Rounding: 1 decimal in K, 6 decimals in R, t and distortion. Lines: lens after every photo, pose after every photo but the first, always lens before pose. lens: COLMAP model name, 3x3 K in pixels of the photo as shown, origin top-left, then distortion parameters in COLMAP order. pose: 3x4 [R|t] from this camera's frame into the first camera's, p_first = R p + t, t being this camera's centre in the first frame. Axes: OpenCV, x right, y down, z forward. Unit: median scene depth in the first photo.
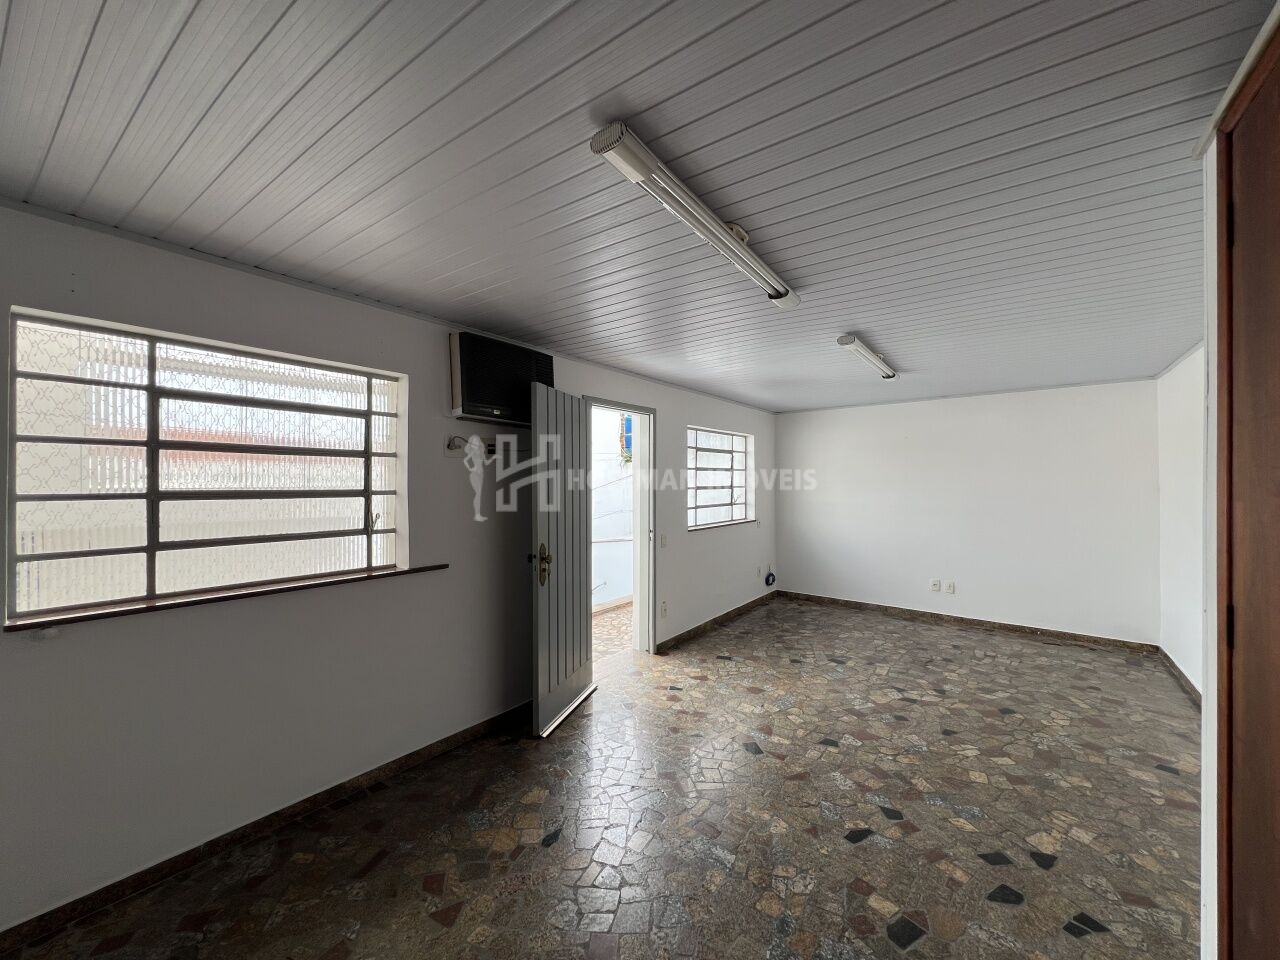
lens RADIAL K [[511.6, 0, 640.0], [0, 511.6, 480.0], [0, 0, 1]] dist [0.001376, 0.000281]
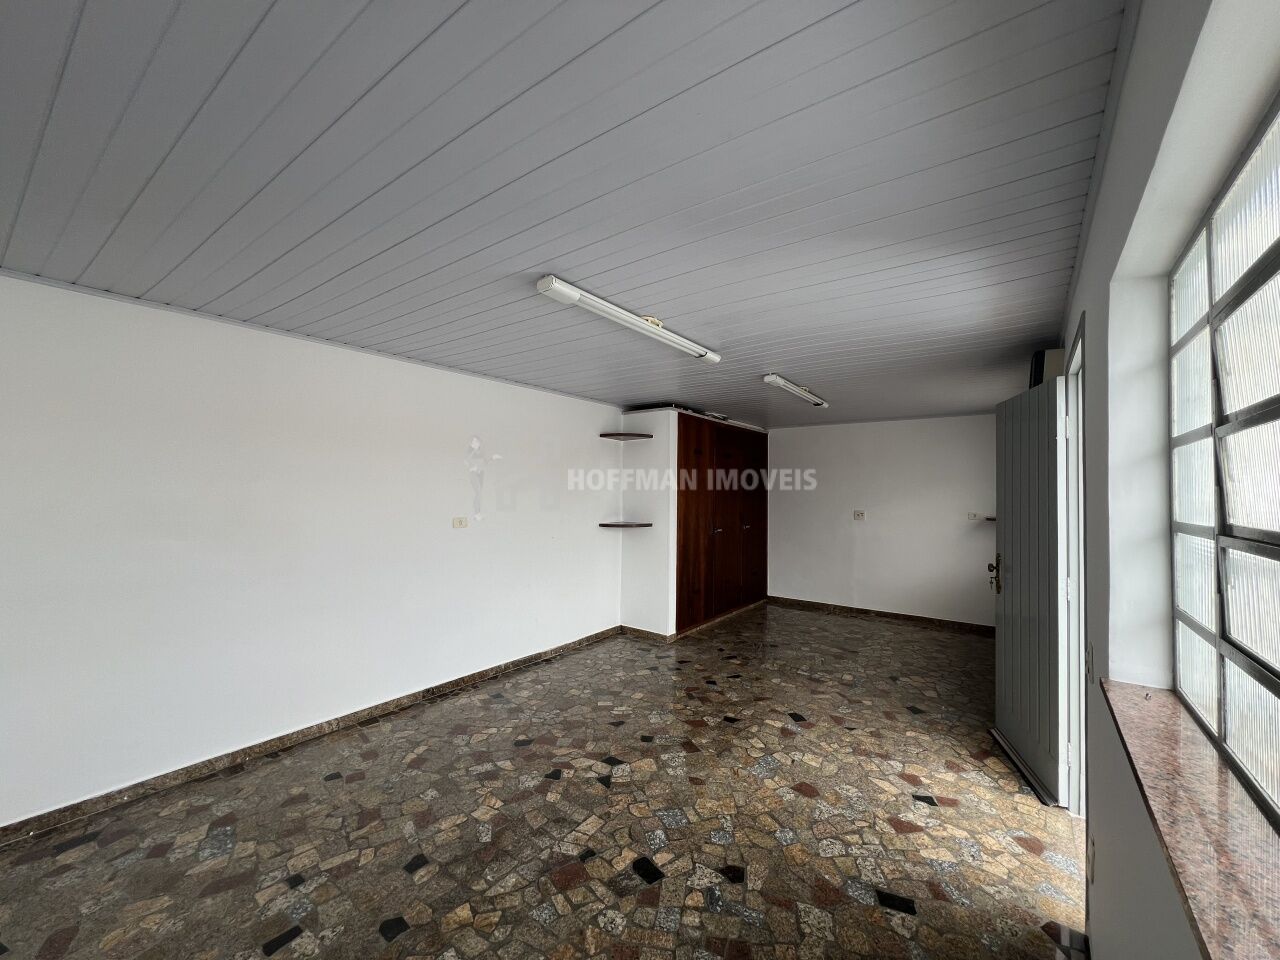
lens RADIAL K [[511.6, 0, 640.0], [0, 511.6, 480.0], [0, 0, 1]] dist [0.001376, 0.000281]
pose [[-0.999933, -0.009018, 0.007285, 0.472912], [-0.009202, 0.999629, -0.025639, 0.004892], [-0.007051, -0.025704, -0.999645, 1.794403]]
